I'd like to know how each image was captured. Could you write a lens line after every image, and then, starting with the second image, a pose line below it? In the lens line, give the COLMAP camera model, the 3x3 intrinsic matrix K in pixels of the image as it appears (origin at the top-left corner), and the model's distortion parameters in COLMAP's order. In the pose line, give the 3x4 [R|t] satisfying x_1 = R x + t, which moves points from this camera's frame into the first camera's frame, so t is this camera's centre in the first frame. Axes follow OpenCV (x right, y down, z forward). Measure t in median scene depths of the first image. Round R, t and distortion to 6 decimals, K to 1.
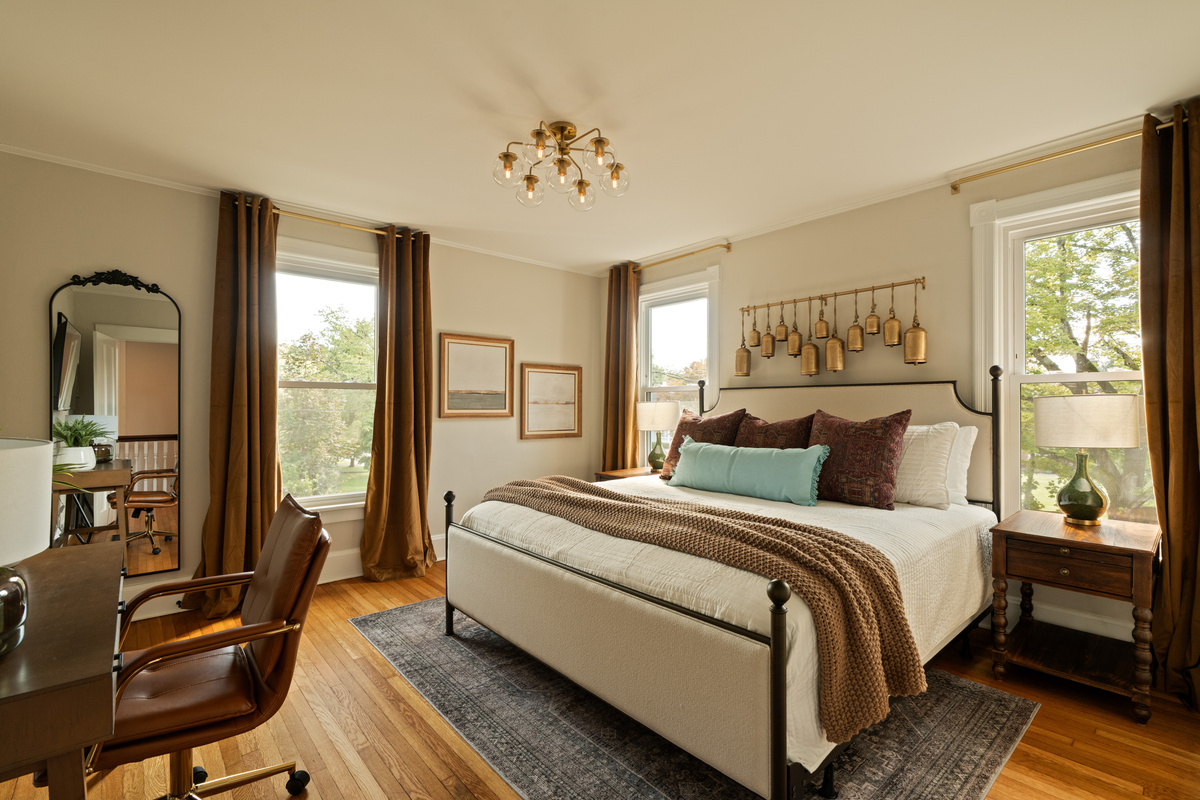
lens RADIAL K [[538.7, 0, 605.1], [0, 538.7, 405.5], [0, 0, 1]] dist [-0.004712, 0.000442]
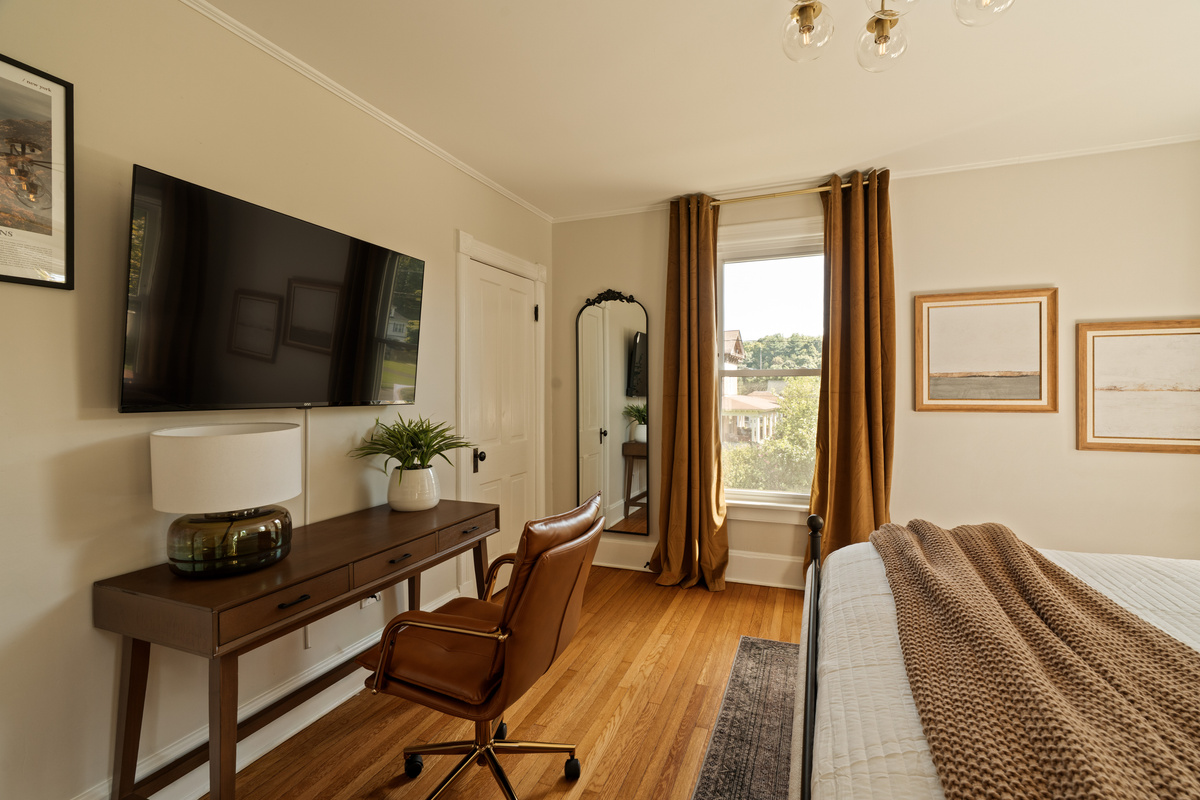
lens RADIAL K [[538.7, 0, 602.5], [0, 538.7, 389.4], [0, 0, 1]] dist [-0.004712, 0.000442]
pose [[0.458160, -0.005630, -0.888852, 0.168944], [0.007101, 0.999971, -0.002674, -0.008473], [0.888842, -0.005086, 0.458187, 0.303887]]
